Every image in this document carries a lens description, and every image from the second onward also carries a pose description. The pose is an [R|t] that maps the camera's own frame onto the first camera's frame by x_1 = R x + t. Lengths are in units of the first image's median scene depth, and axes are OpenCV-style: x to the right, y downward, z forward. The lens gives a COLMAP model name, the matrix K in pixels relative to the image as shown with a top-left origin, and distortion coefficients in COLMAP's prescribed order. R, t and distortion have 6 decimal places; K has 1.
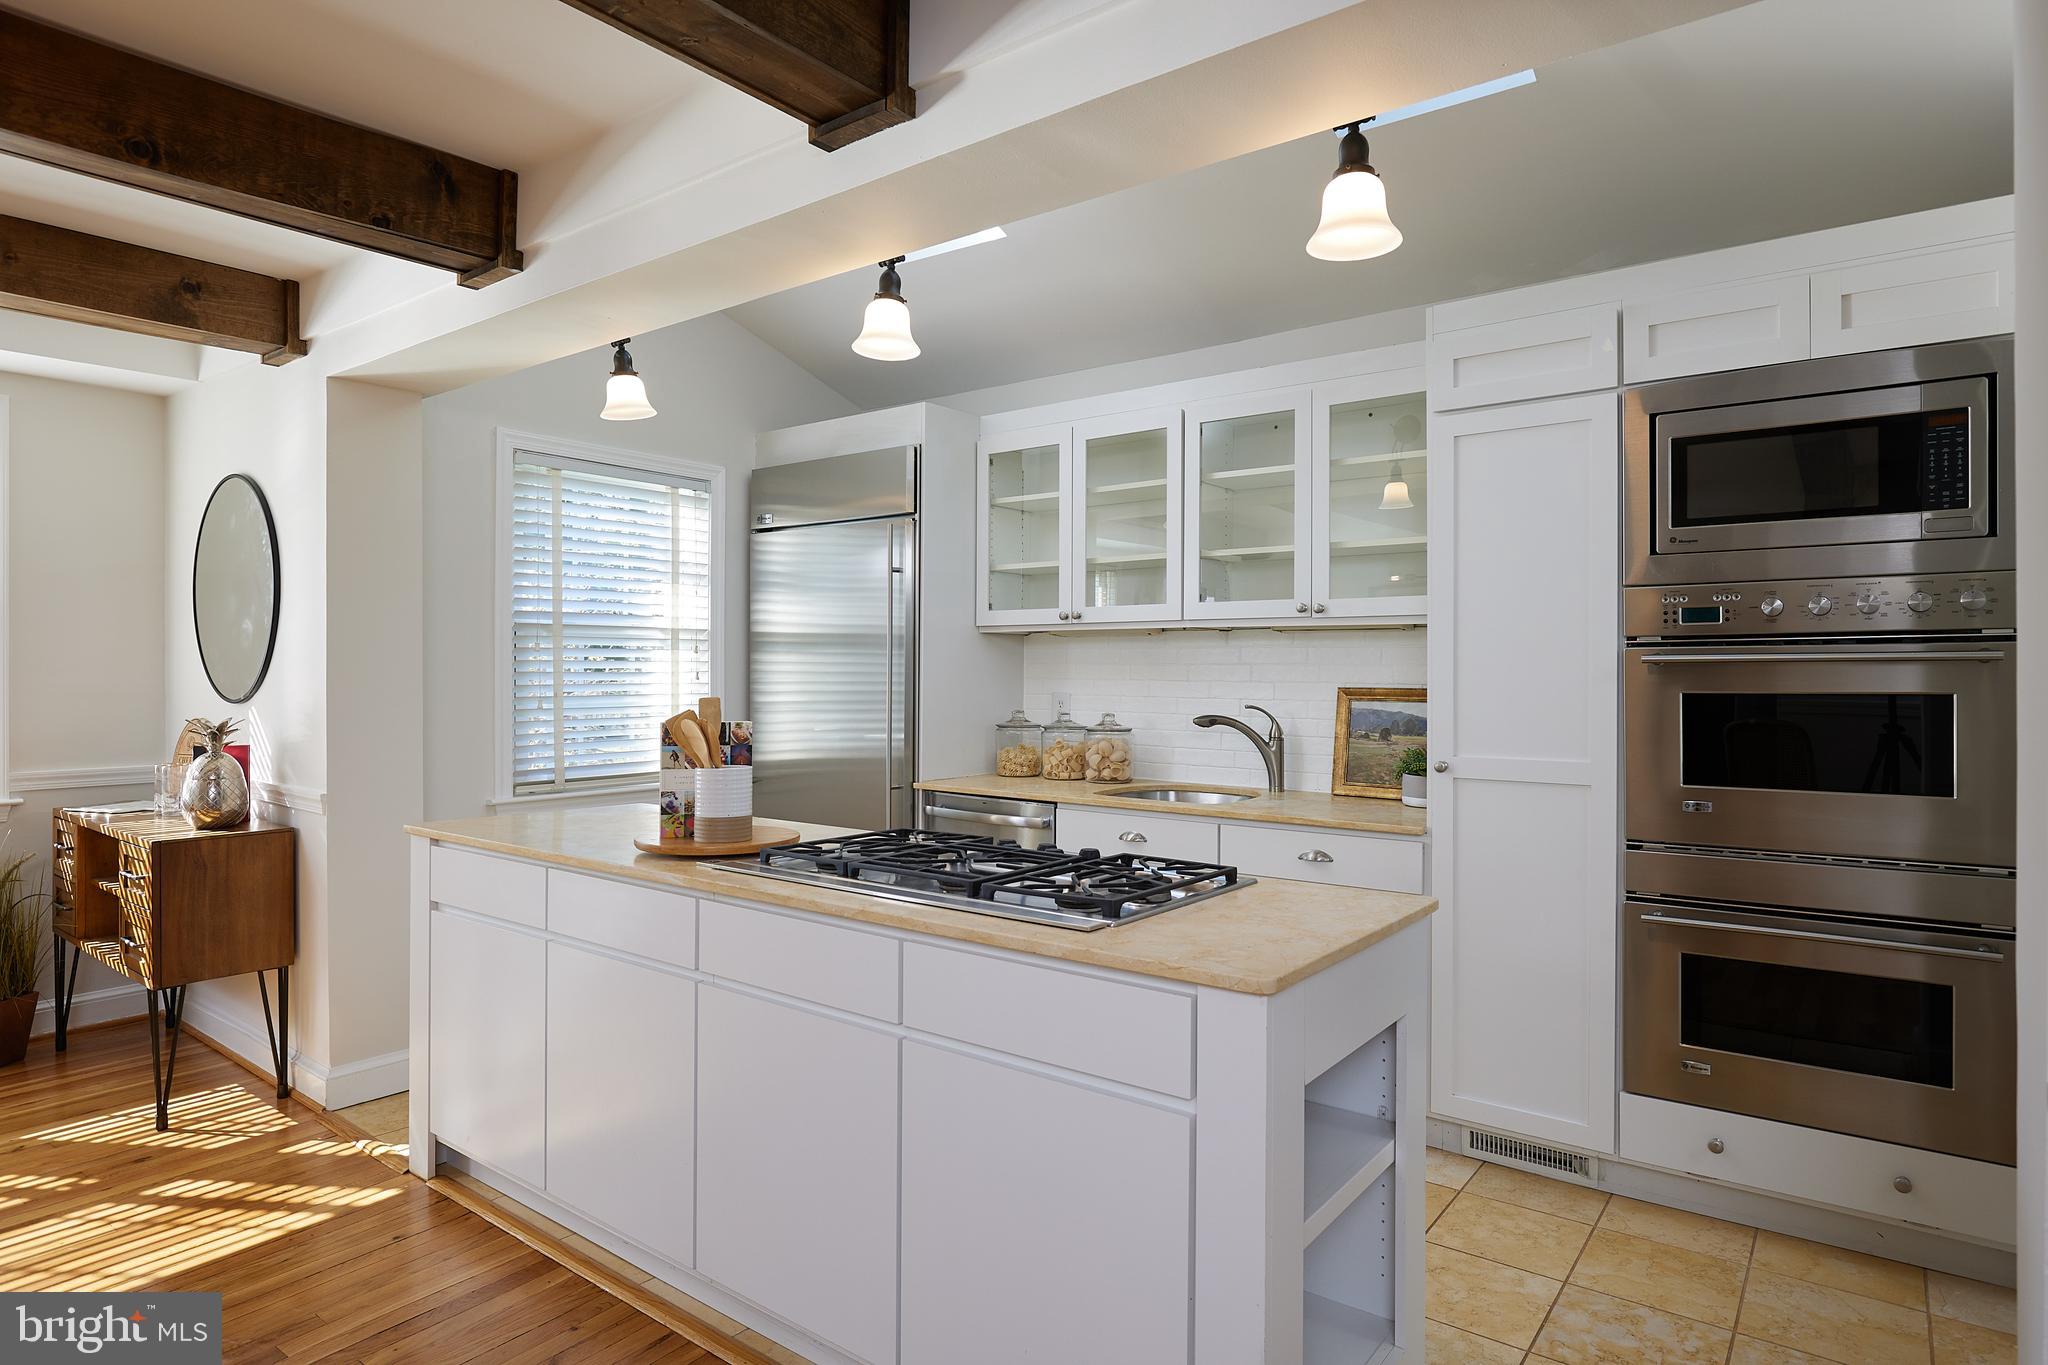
lens RADIAL K [[1144.4, 0, 1034.0], [0, 1144.4, 679.2], [0, 0, 1]] dist [0.001041, 0.000404]
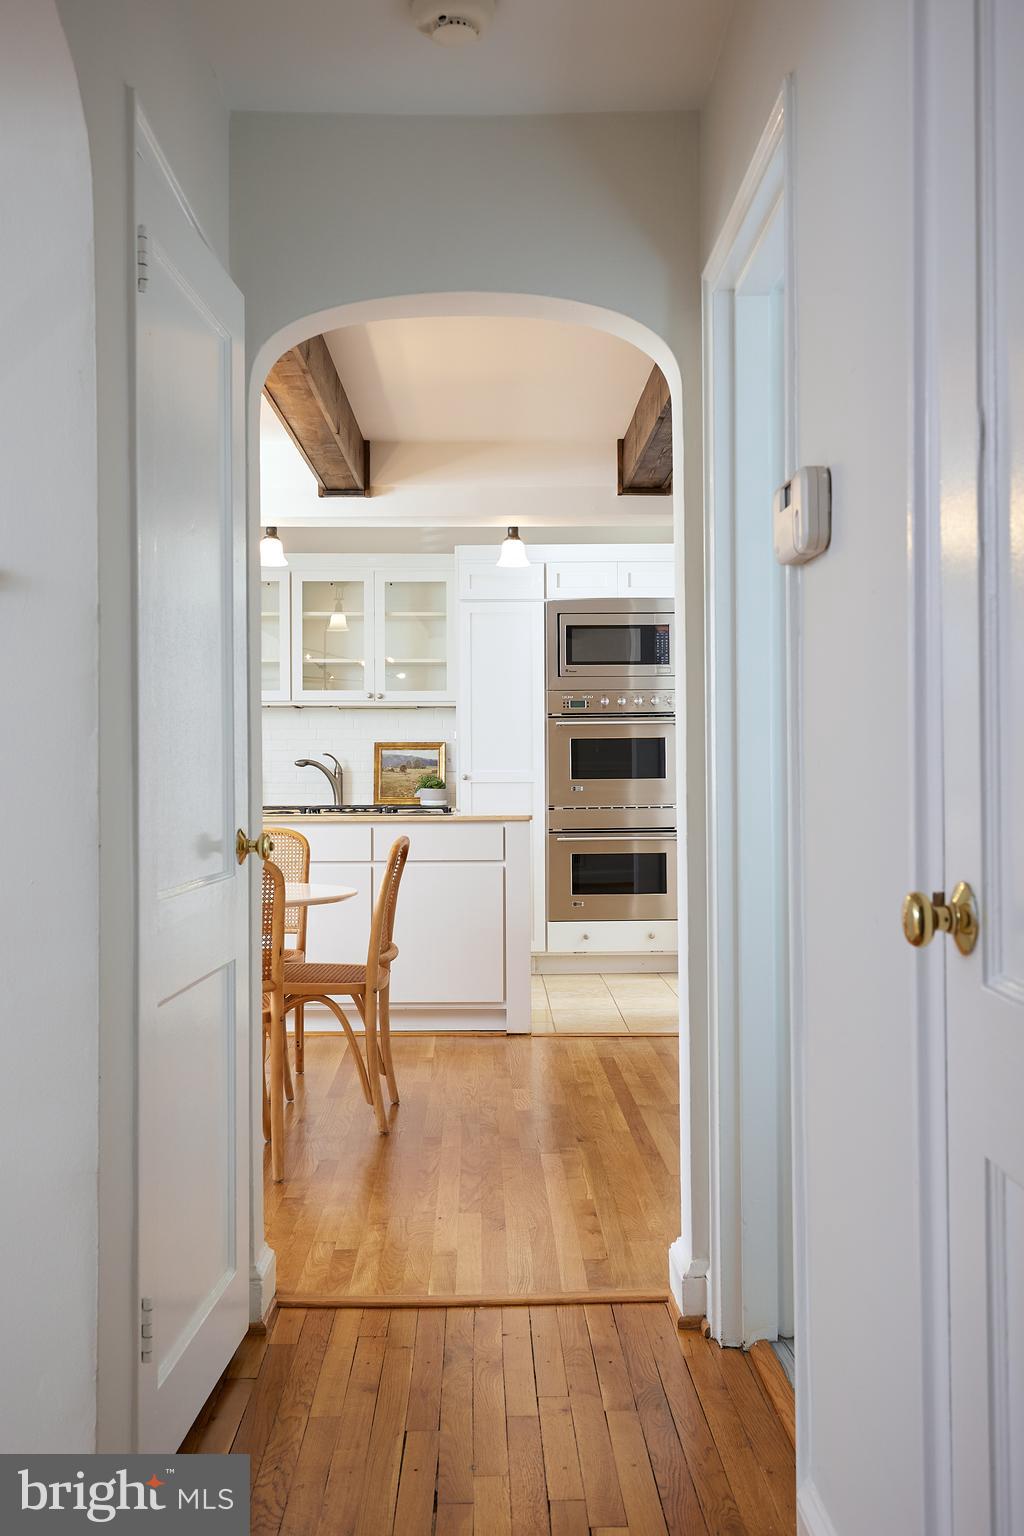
lens RADIAL K [[1524.0, 0, 502.7], [0, 1524.0, 766.1], [0, 0, 1]] dist [-0.005543, 0.000000]
pose [[0.795941, -0.001926, 0.605371, -0.981092], [0.009121, 0.999920, -0.008811, 0.066109], [-0.605305, 0.012535, 0.795895, -0.943722]]
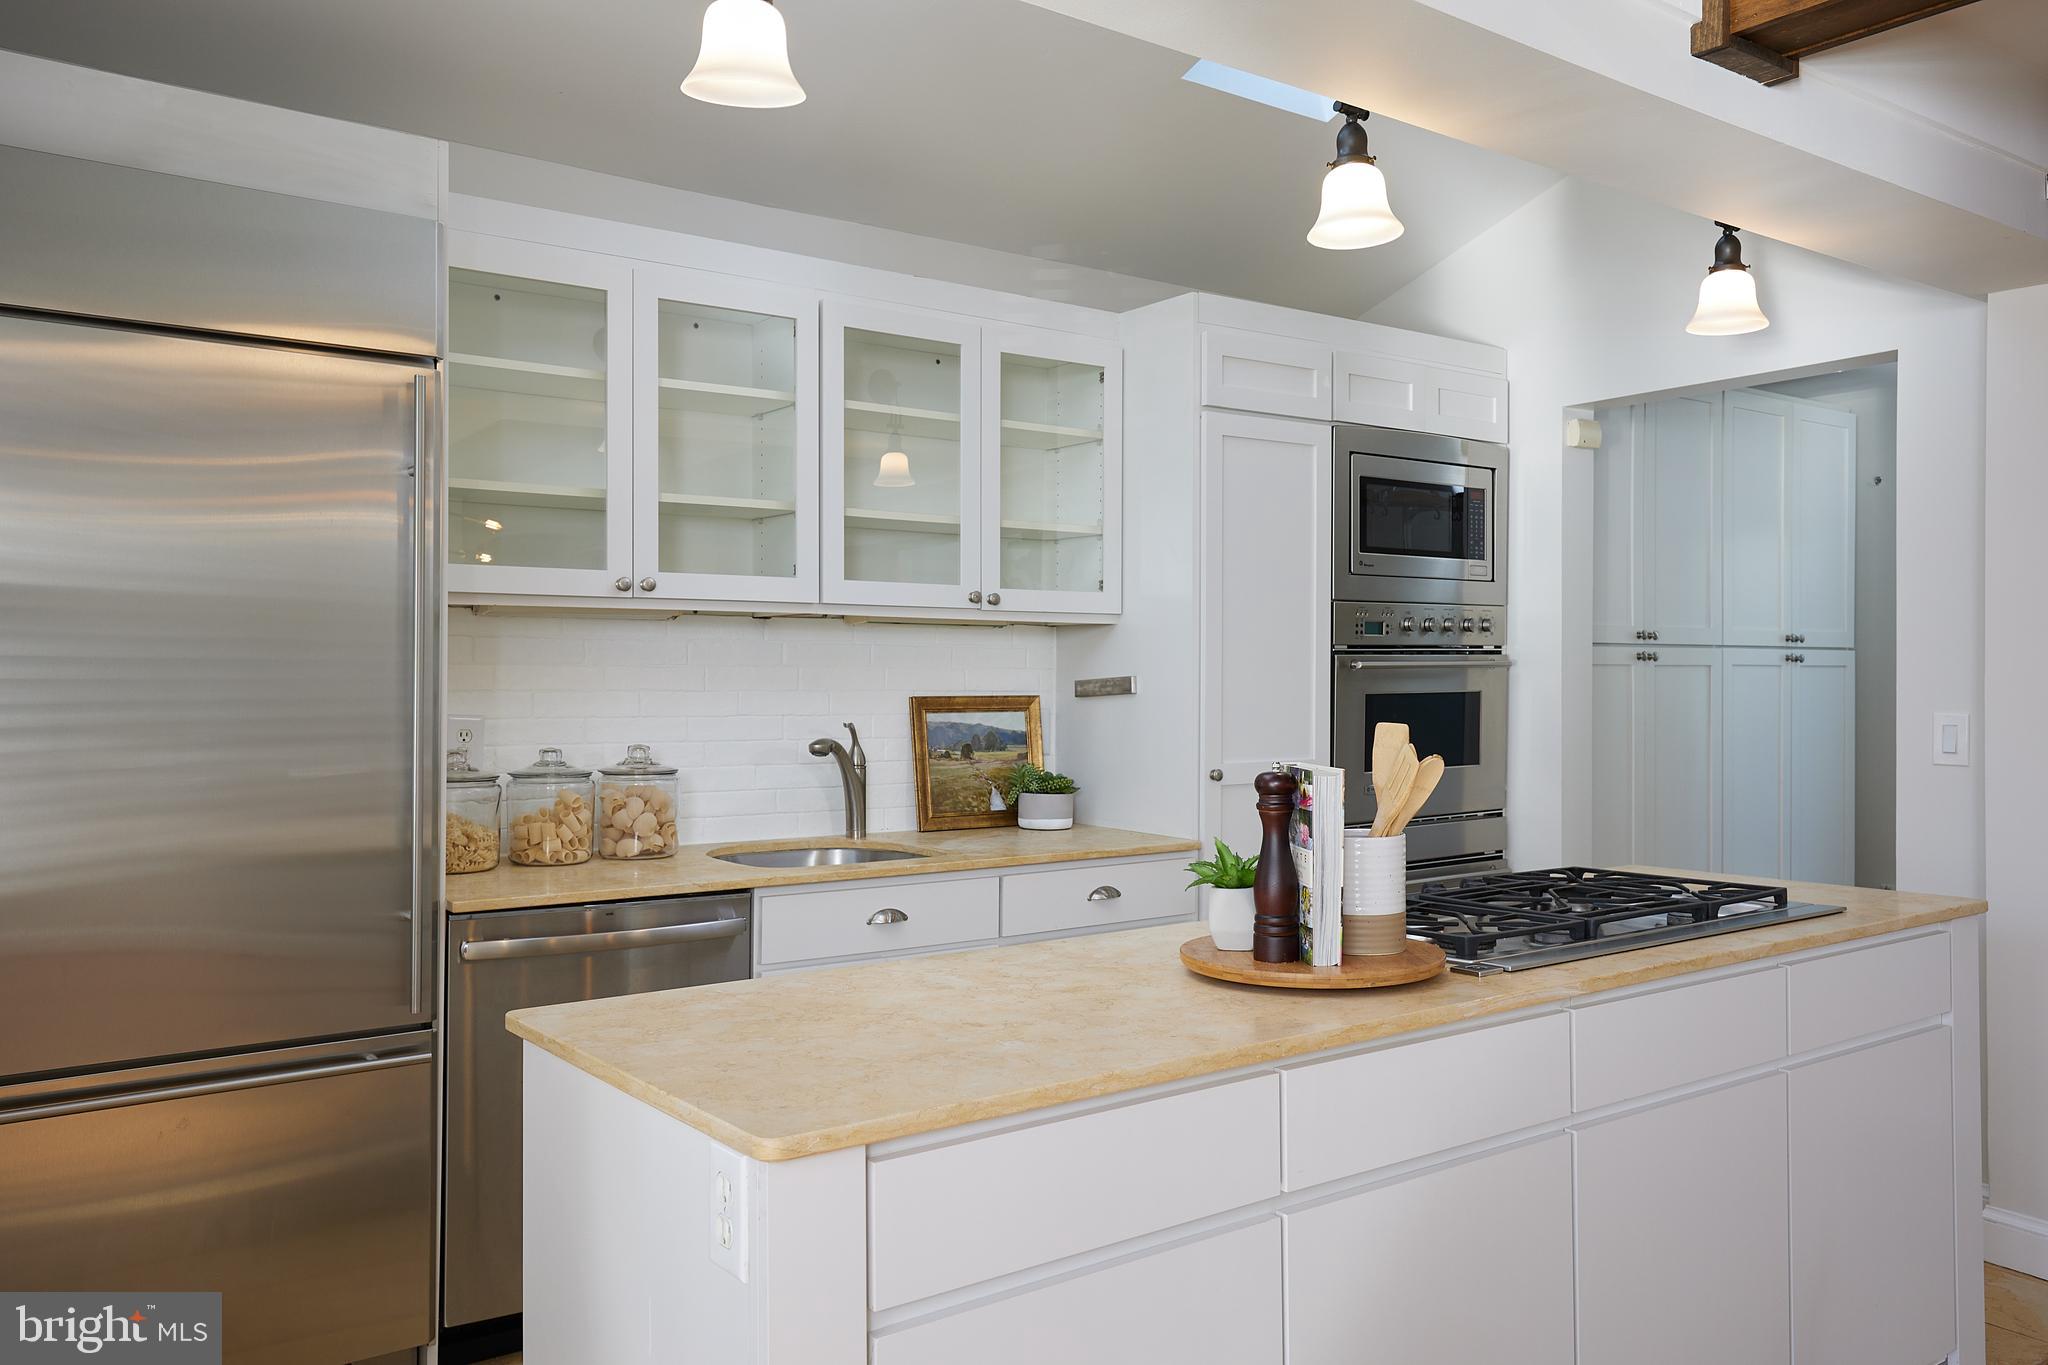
lens RADIAL K [[1606.2, 0, 1046.2], [0, 1606.2, 675.6], [0, 0, 1]] dist [0.071164, 0.006001]
pose [[0.275866, -0.002752, 0.961192, -0.800886], [0.007145, 0.999974, 0.000813, -0.007824], [-0.961170, 0.006644, 0.275878, 0.622153]]
